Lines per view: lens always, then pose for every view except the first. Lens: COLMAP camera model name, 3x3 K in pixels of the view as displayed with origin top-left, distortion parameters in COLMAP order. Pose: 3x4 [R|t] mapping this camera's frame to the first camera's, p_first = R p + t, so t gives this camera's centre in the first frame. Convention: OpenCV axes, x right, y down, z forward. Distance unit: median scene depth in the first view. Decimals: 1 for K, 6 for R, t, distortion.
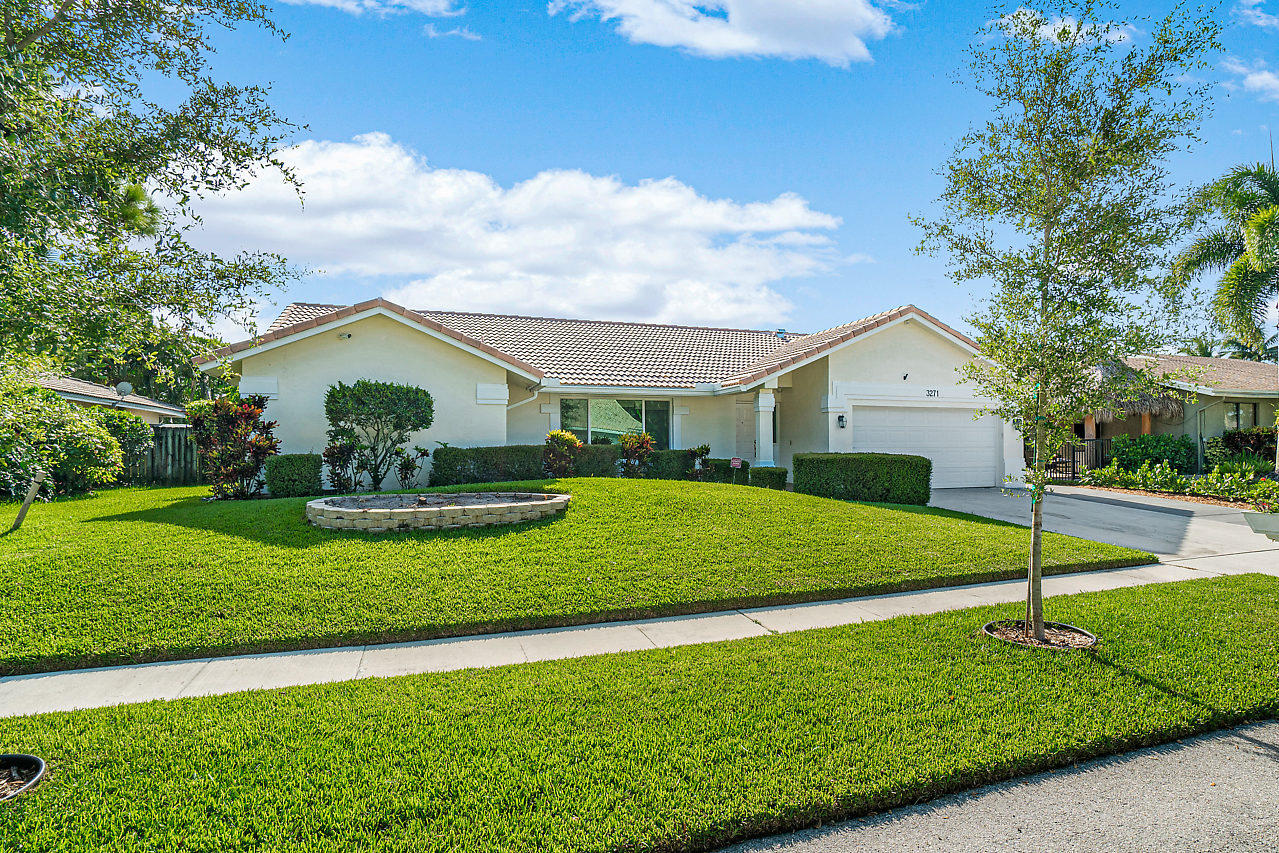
lens RADIAL K [[562.0, 0, 633.3], [0, 562.0, 431.6], [0, 0, 1]] dist [-0.007407, 0.000521]
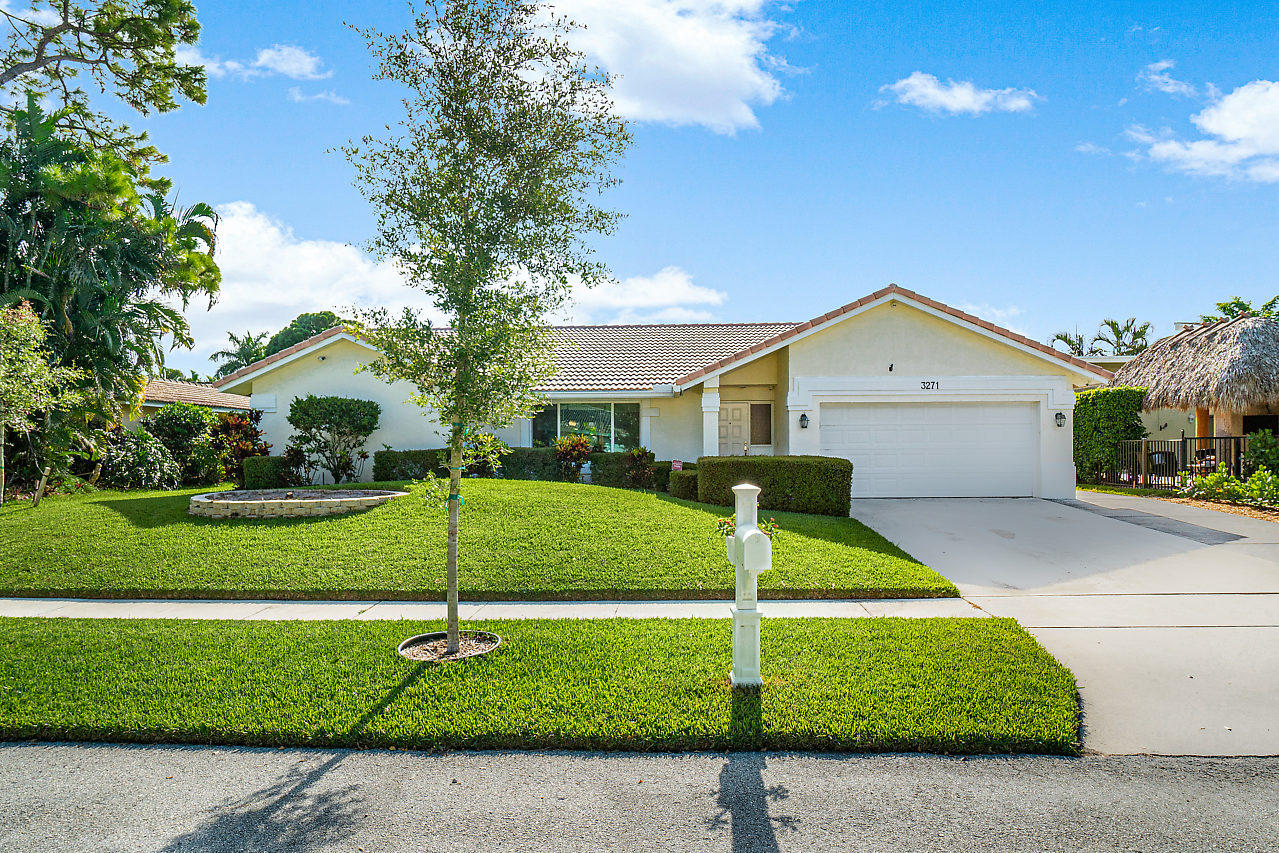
lens RADIAL K [[562.0, 0, 632.0], [0, 562.0, 428.5], [0, 0, 1]] dist [-0.007407, 0.000521]
pose [[0.945016, -0.014360, -0.326709, 0.440346], [0.011154, 0.999870, -0.011683, 0.001808], [0.326834, 0.007397, 0.945053, 0.060993]]
